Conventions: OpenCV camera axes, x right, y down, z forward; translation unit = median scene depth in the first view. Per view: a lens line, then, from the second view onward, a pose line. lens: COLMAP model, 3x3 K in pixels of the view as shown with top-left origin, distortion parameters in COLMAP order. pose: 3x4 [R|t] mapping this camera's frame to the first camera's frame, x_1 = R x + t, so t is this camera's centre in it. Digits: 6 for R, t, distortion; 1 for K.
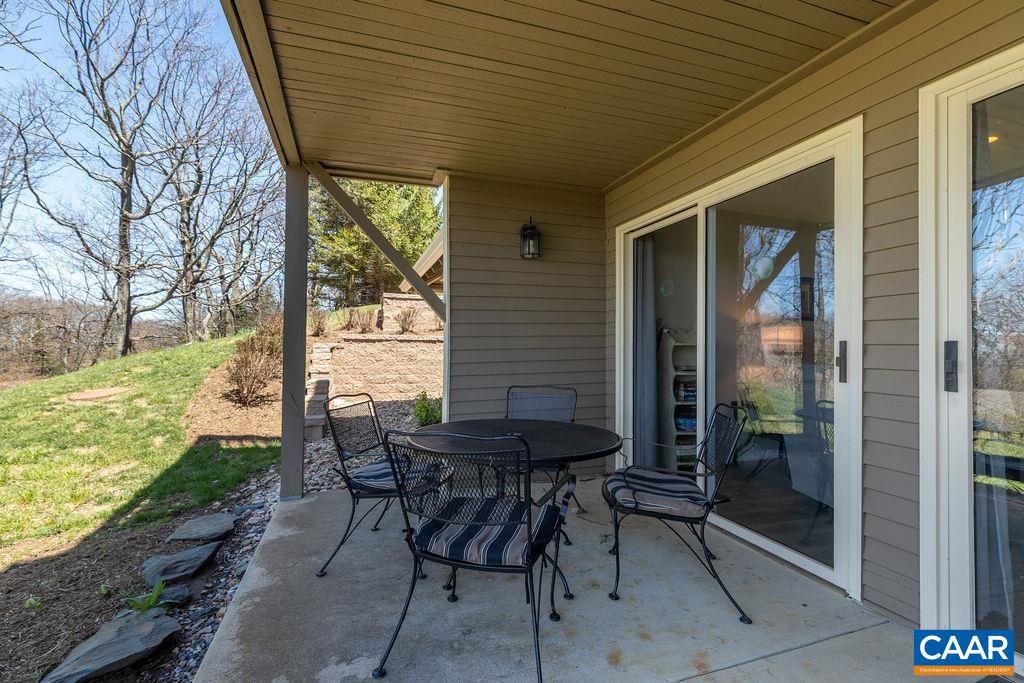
lens RADIAL K [[460.4, 0, 509.7], [0, 460.4, 343.8], [0, 0, 1]] dist [0.000153, -0.000121]
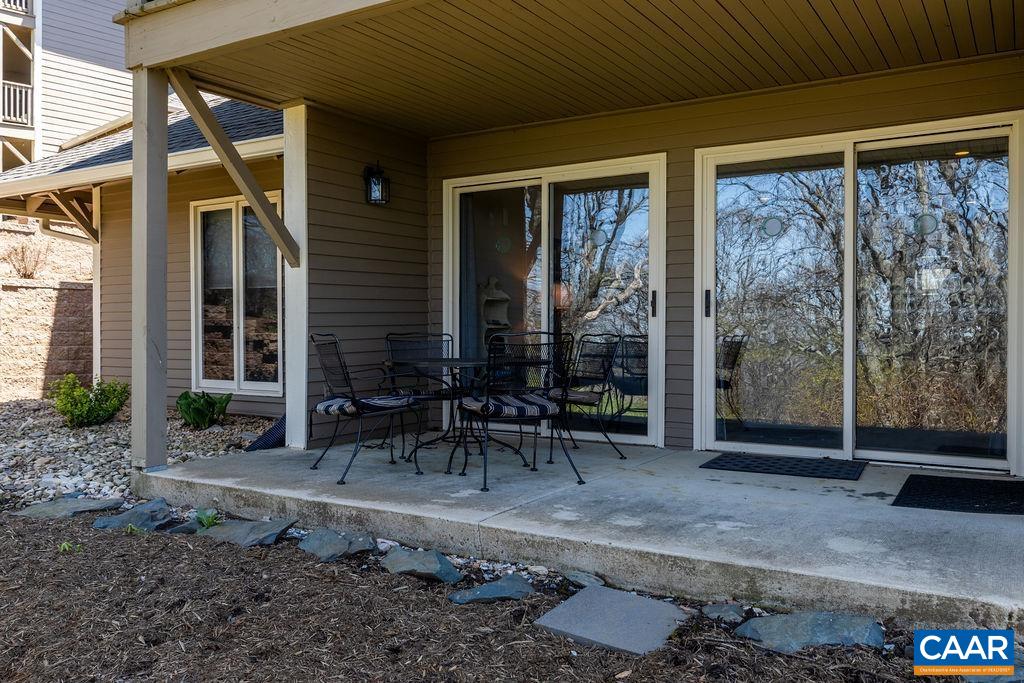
lens RADIAL K [[812.0, 0, 515.0], [0, 812.0, 337.6], [0, 0, 1]] dist [0.017093, 0.002191]
pose [[0.775736, -0.010070, 0.630978, -1.387124], [-0.002491, 0.999816, 0.019019, 0.101587], [-0.631053, -0.016325, 0.775568, -0.856215]]
